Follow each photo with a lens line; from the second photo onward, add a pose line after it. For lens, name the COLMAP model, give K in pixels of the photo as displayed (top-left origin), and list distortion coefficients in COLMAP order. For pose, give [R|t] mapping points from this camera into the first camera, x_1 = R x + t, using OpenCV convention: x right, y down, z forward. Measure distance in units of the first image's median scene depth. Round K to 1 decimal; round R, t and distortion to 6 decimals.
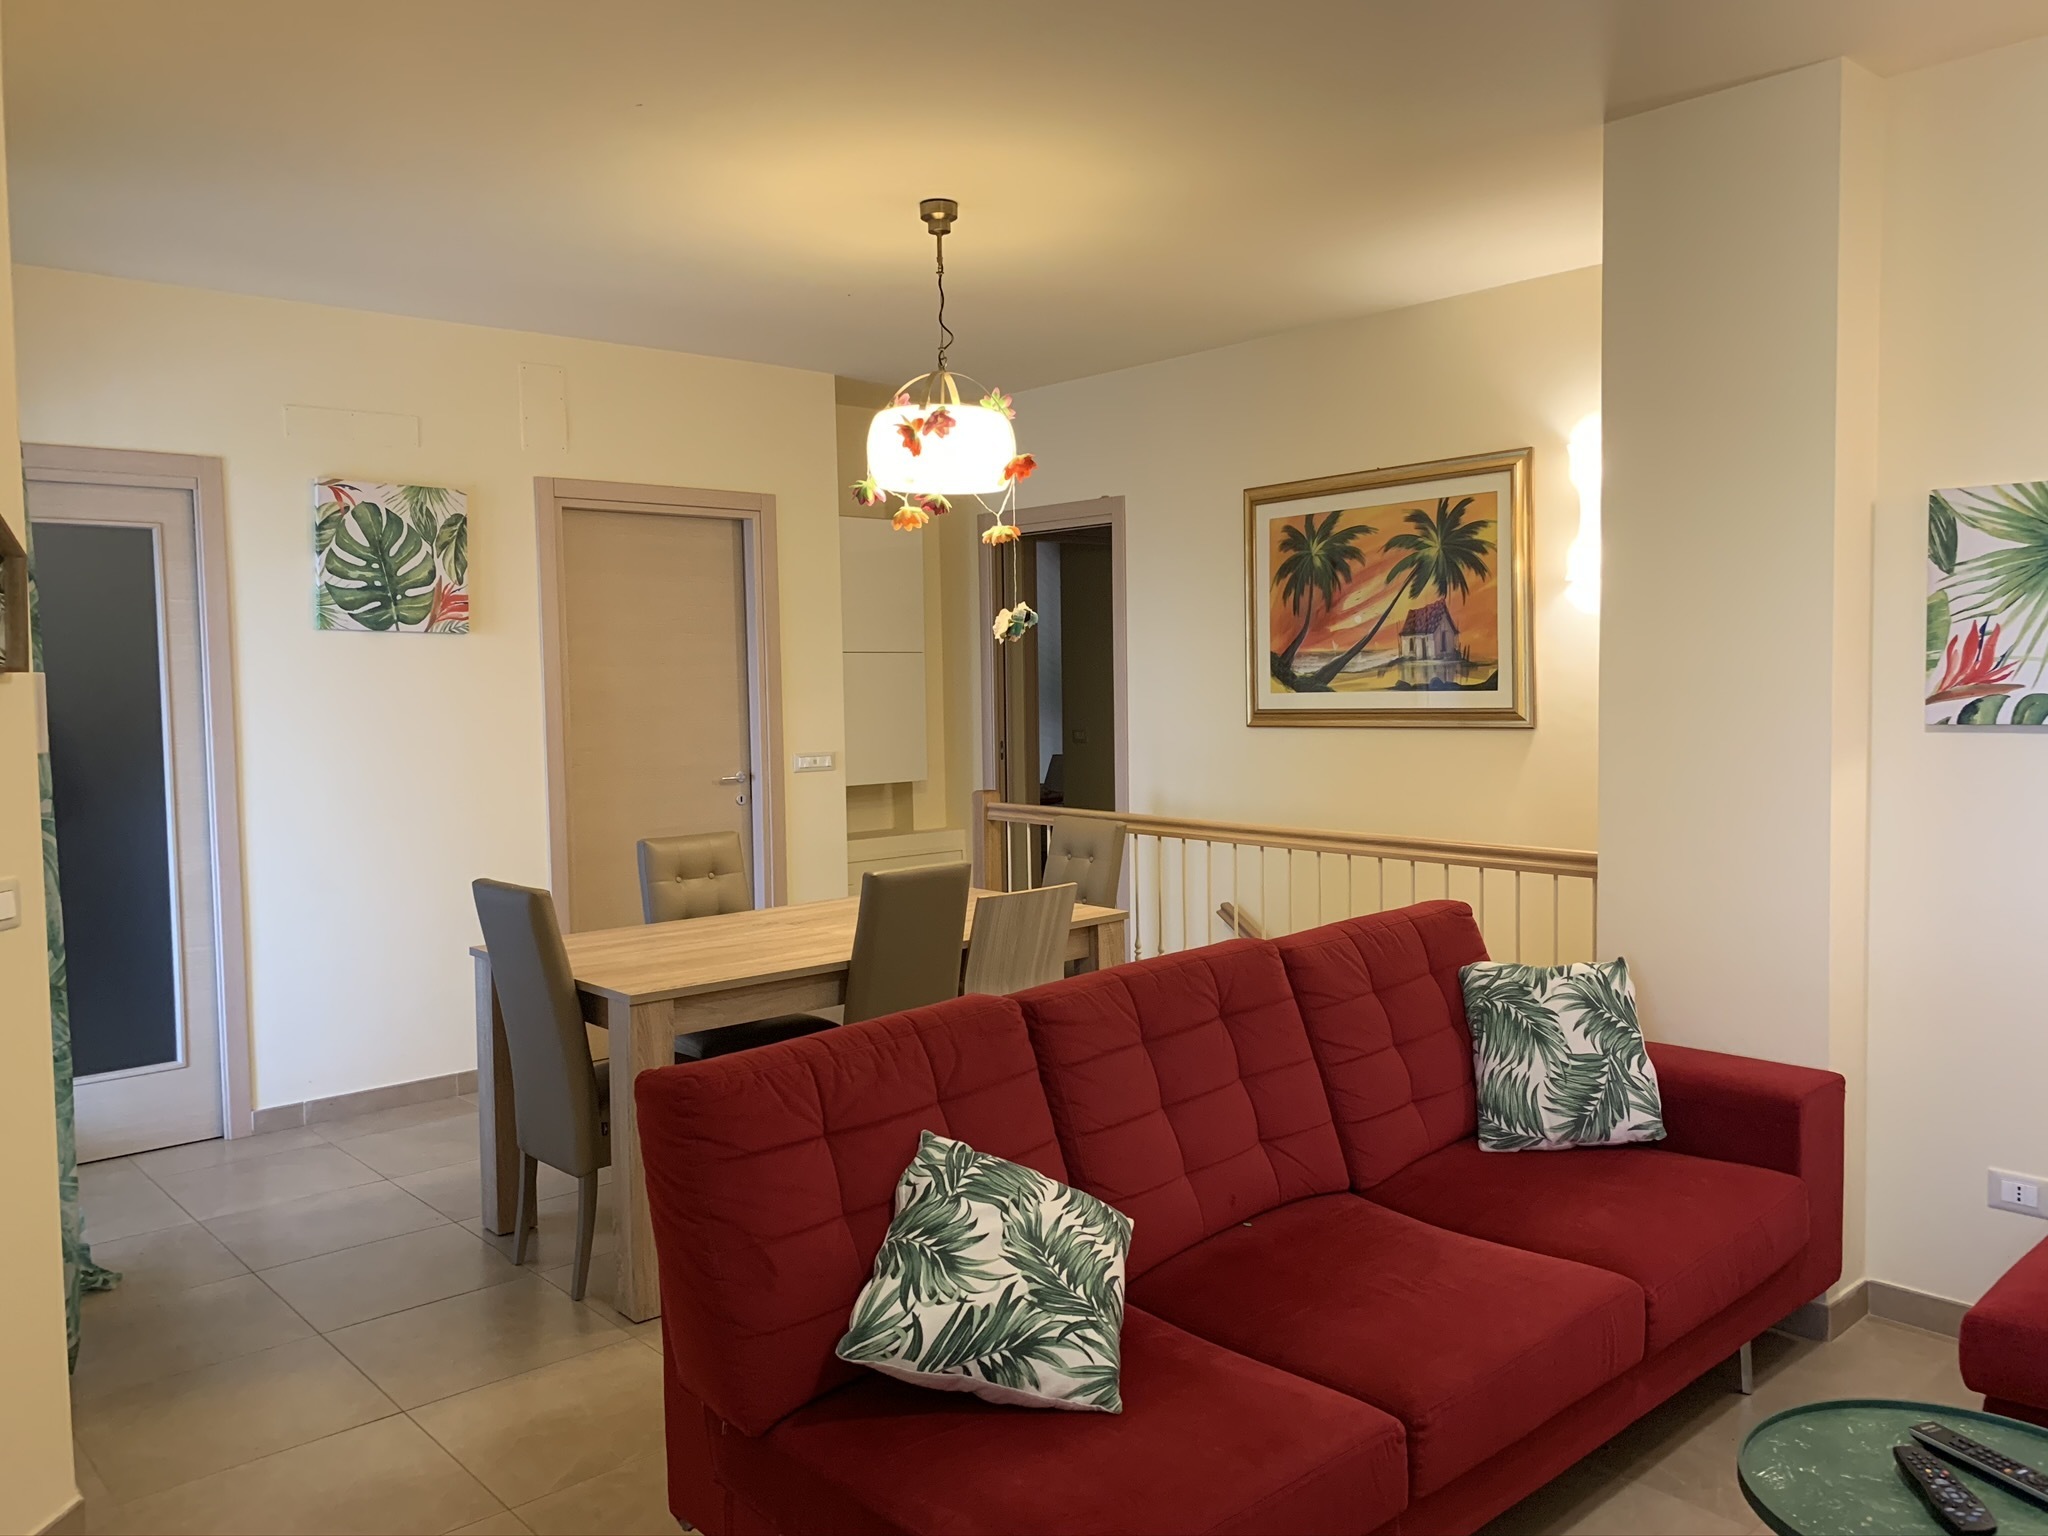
lens RADIAL K [[1553.4, 0, 1032.2], [0, 1553.4, 762.0], [0, 0, 1]] dist [0.046030, -0.052826]
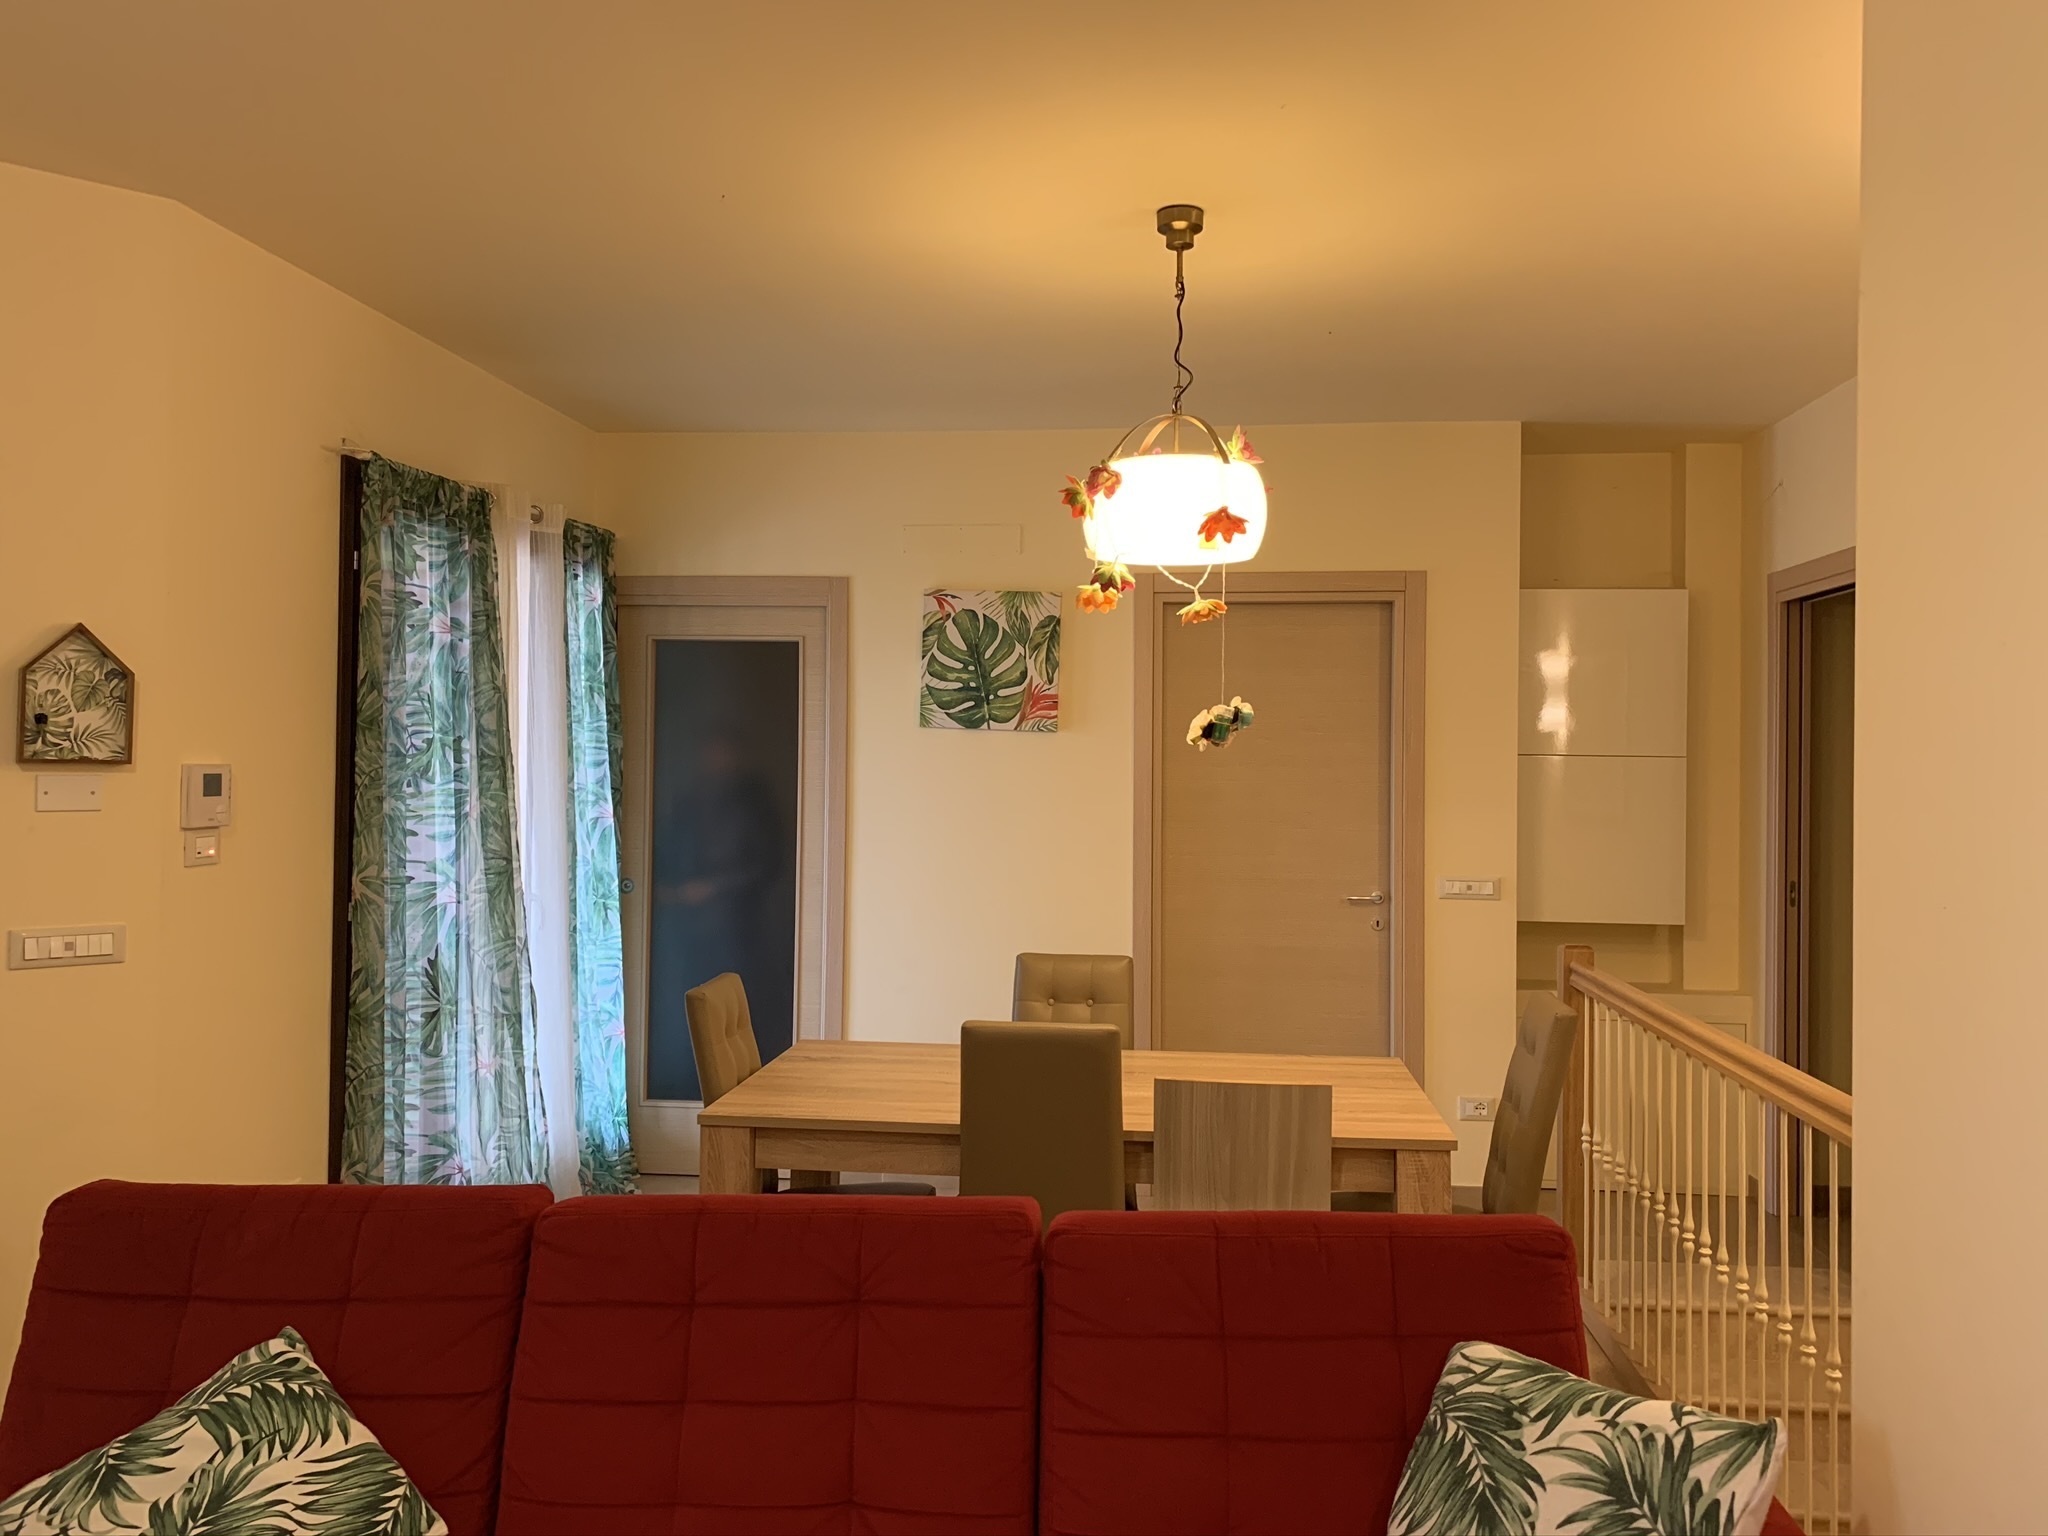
lens RADIAL K [[1553.4, 0, 1023.2], [0, 1553.4, 757.6], [0, 0, 1]] dist [0.046030, -0.052826]
pose [[0.674762, 0.020504, -0.737750, 0.489072], [-0.065145, 0.997367, -0.031864, -0.043039], [0.735154, 0.069561, 0.674321, 0.409808]]
